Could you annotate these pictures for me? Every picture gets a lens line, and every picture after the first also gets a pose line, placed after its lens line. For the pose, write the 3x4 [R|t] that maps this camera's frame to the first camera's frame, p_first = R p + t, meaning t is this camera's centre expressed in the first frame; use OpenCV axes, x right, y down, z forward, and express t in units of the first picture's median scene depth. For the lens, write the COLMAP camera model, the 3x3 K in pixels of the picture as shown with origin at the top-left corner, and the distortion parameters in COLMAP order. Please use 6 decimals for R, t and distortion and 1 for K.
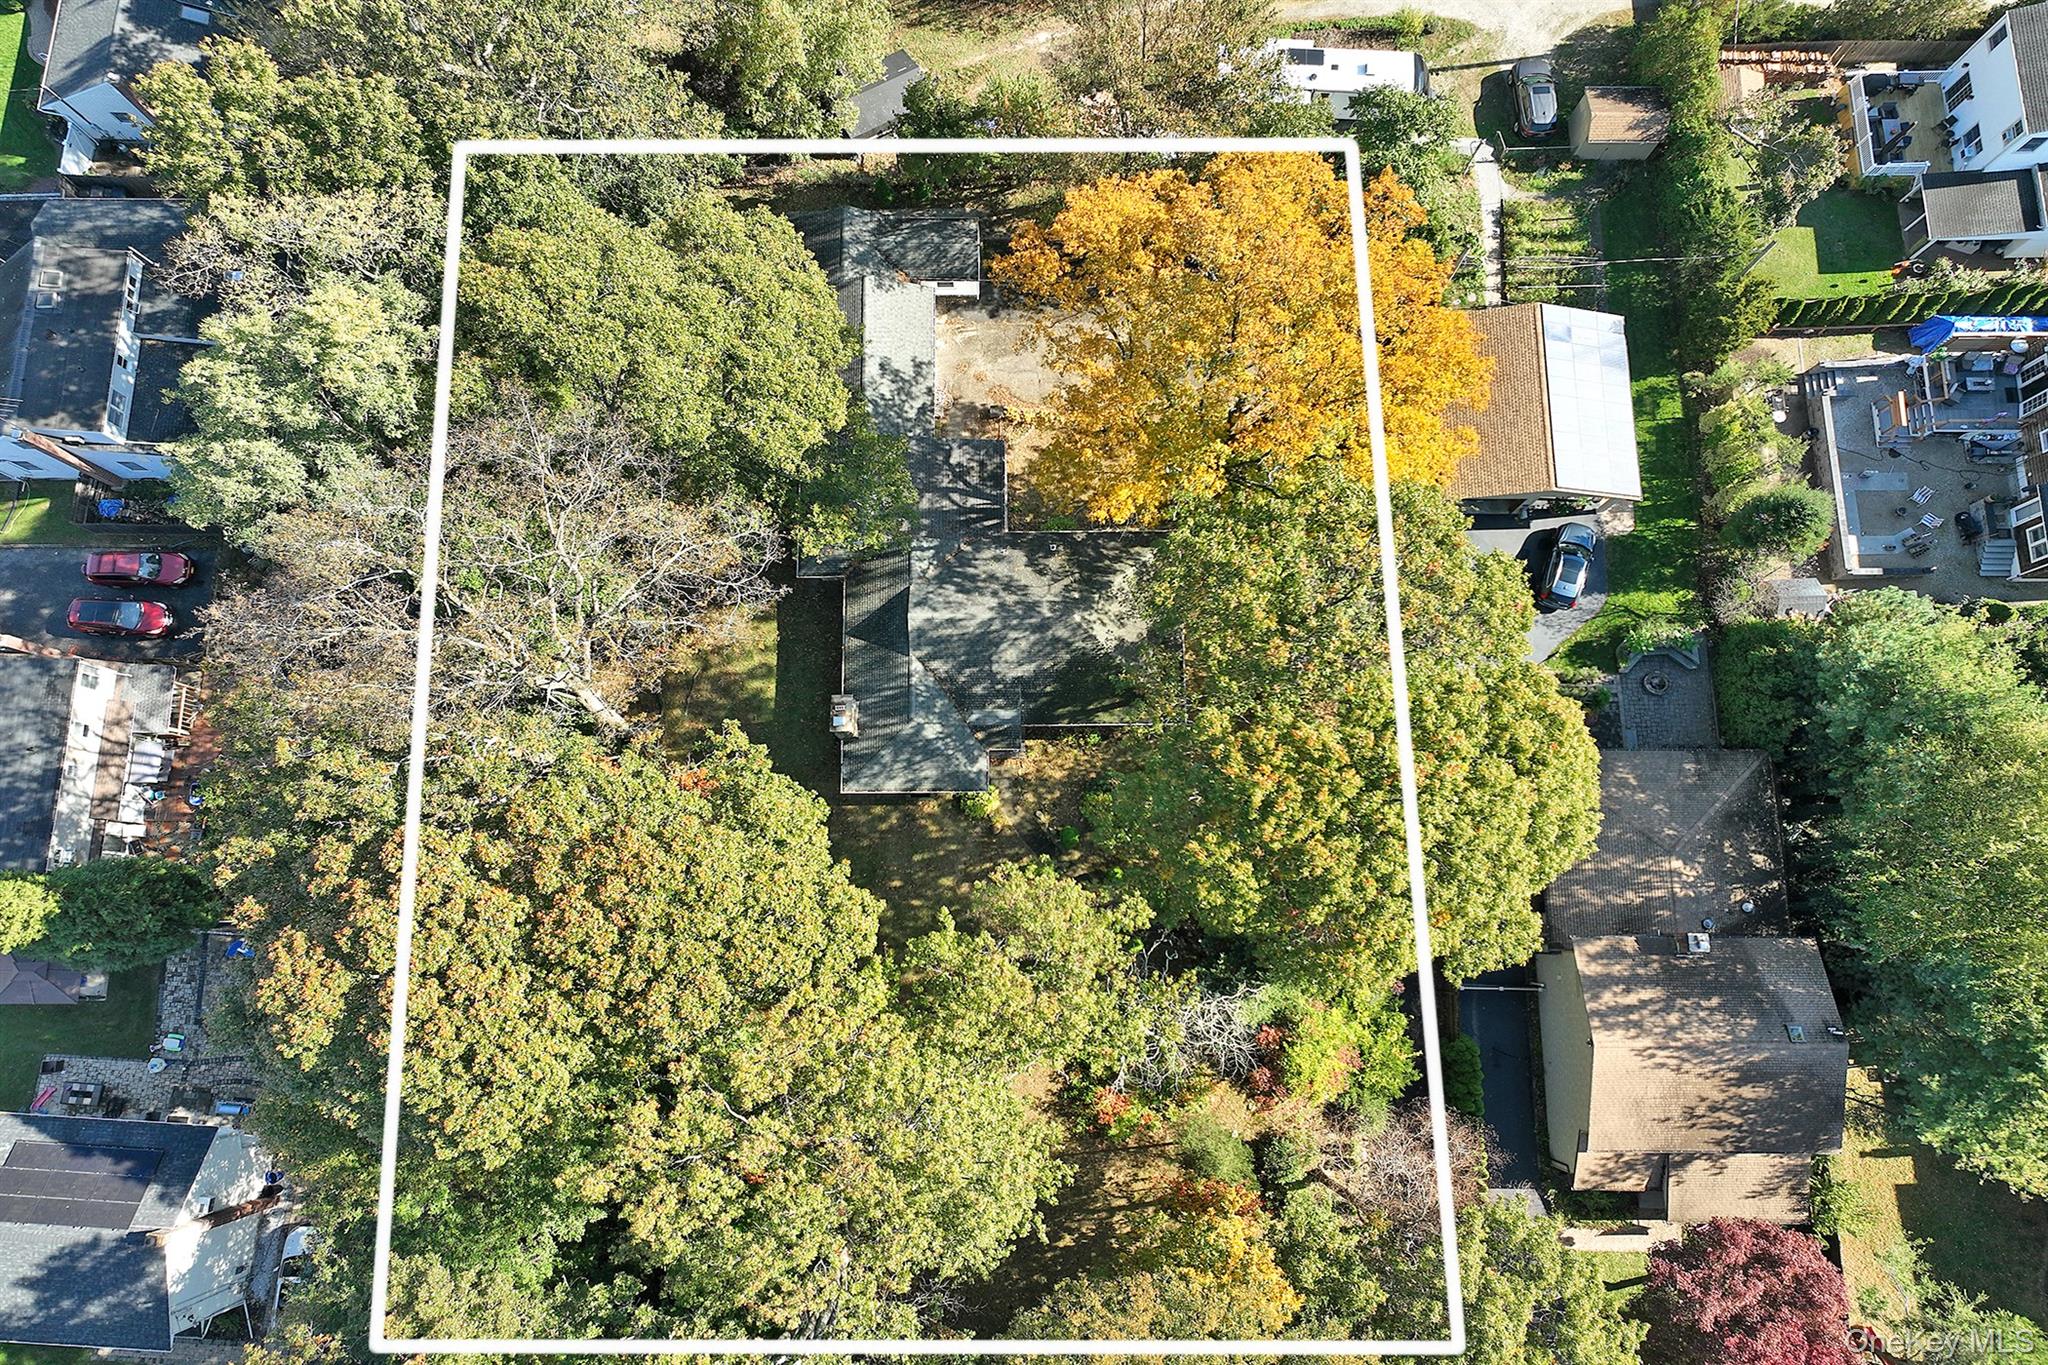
lens RADIAL K [[1246.3, 0, 1024.0], [0, 1246.3, 682.5], [0, 0, 1]] dist [0.003951, 0.003102]
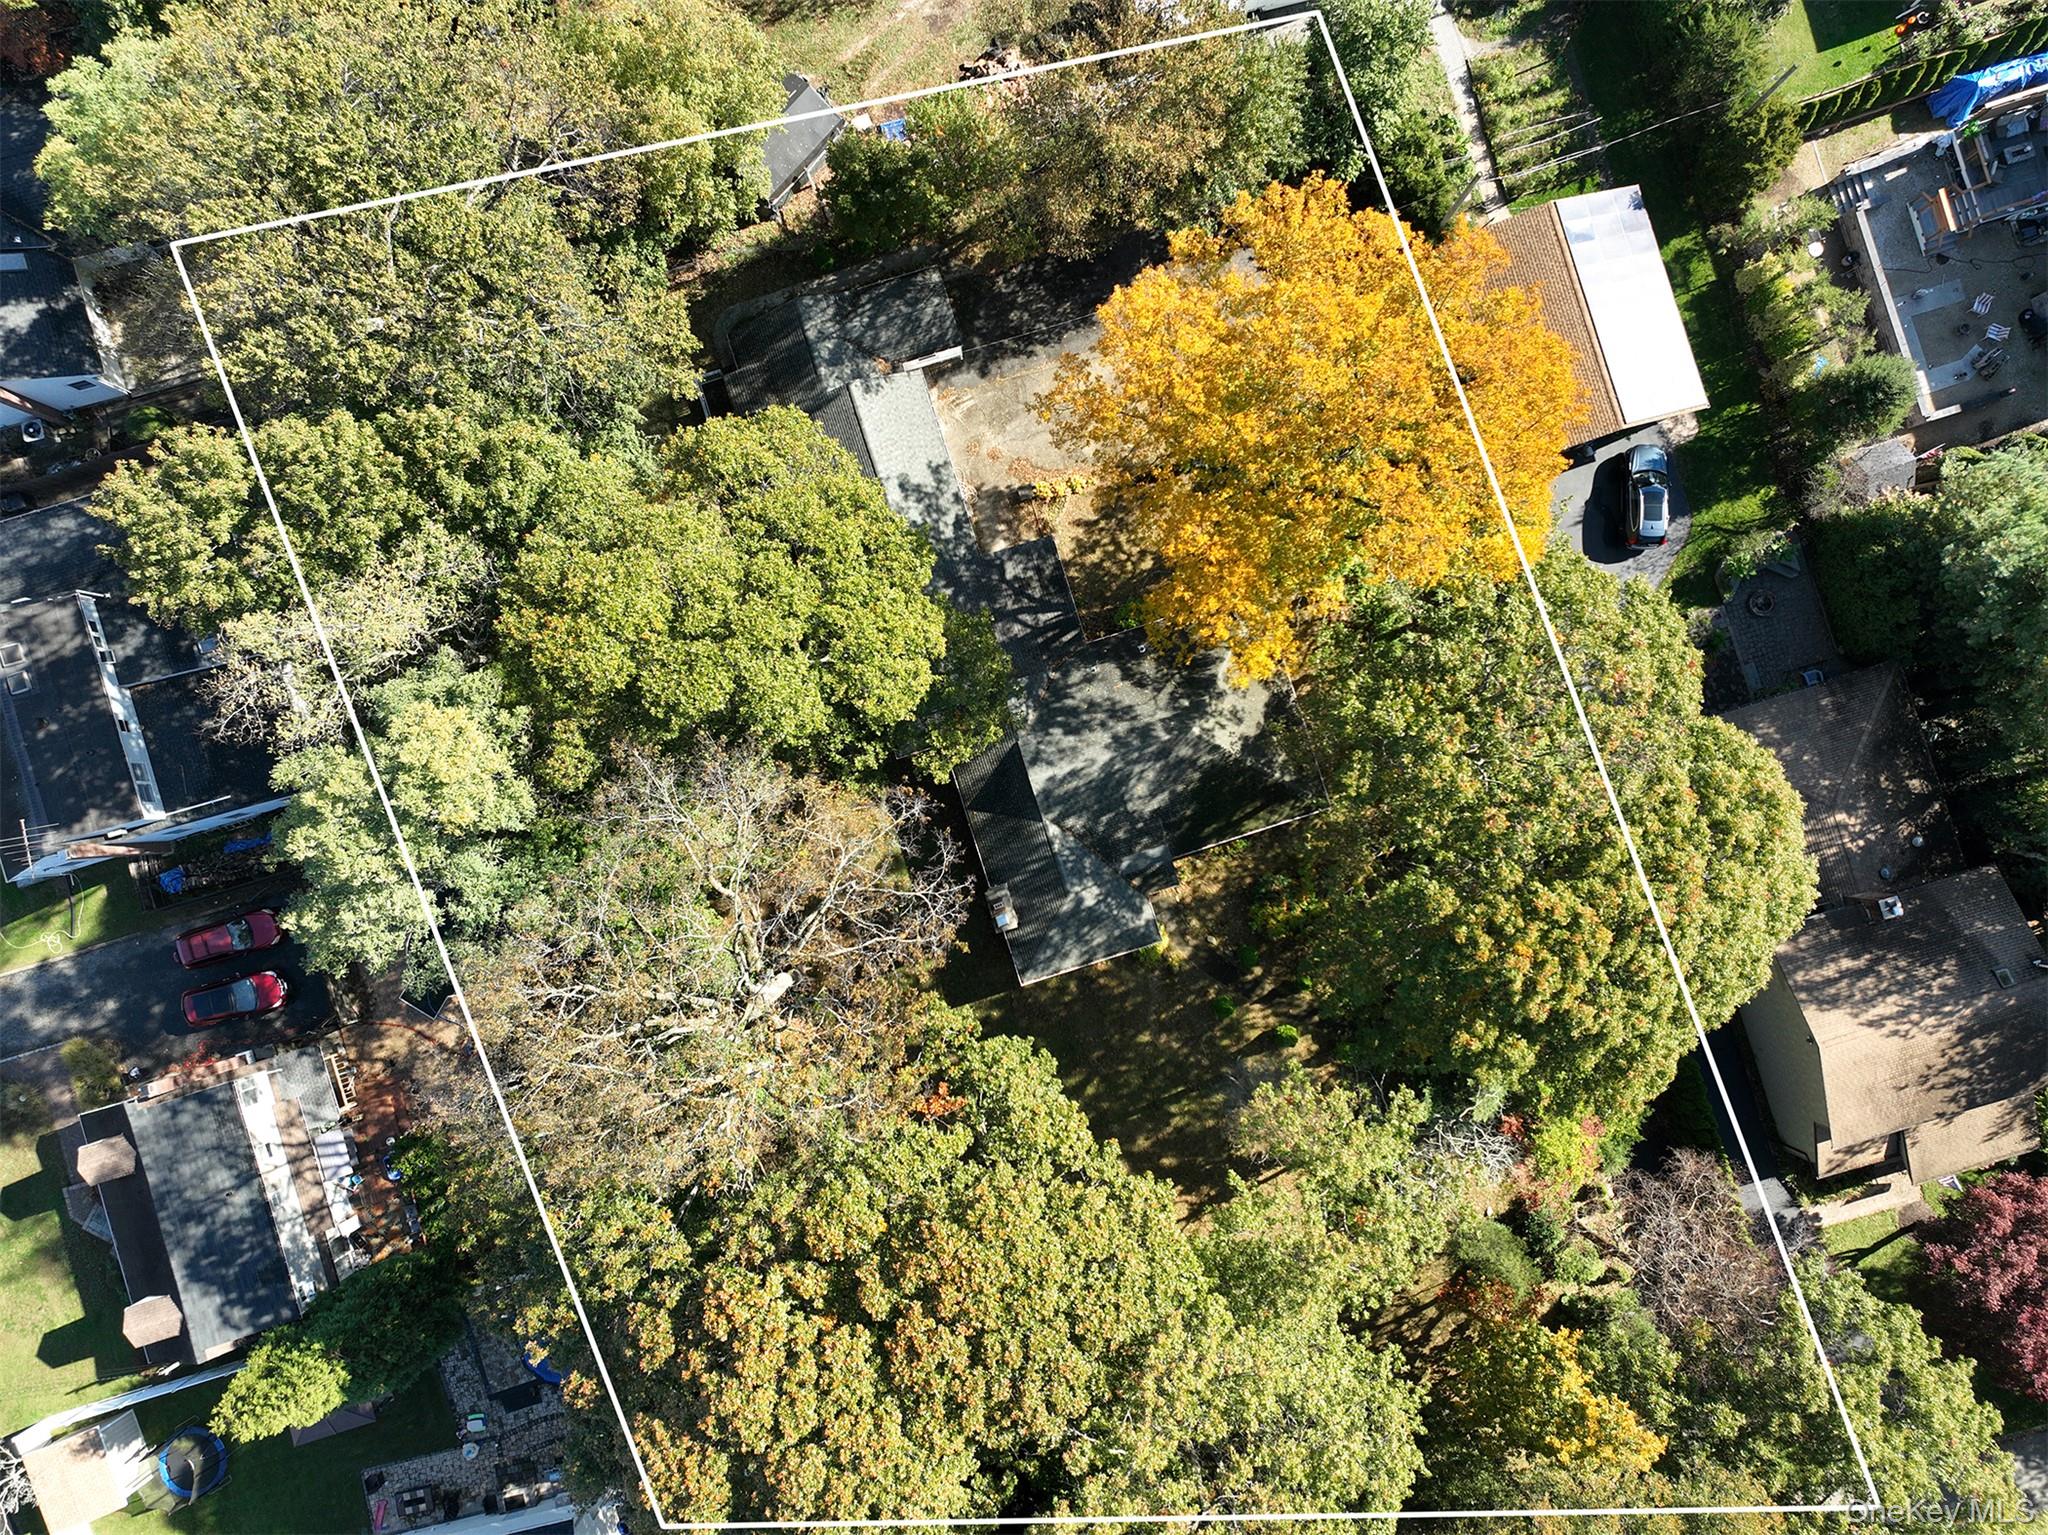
lens RADIAL K [[1265.0, 0, 1024.0], [0, 1265.0, 767.5], [0, 0, 1]] dist [0.004583, 0.006355]
pose [[0.966358, -0.257187, 0.002536, -0.094243], [0.252783, 0.951540, 0.175134, -0.227303], [-0.047455, -0.168601, 0.984541, 0.045179]]
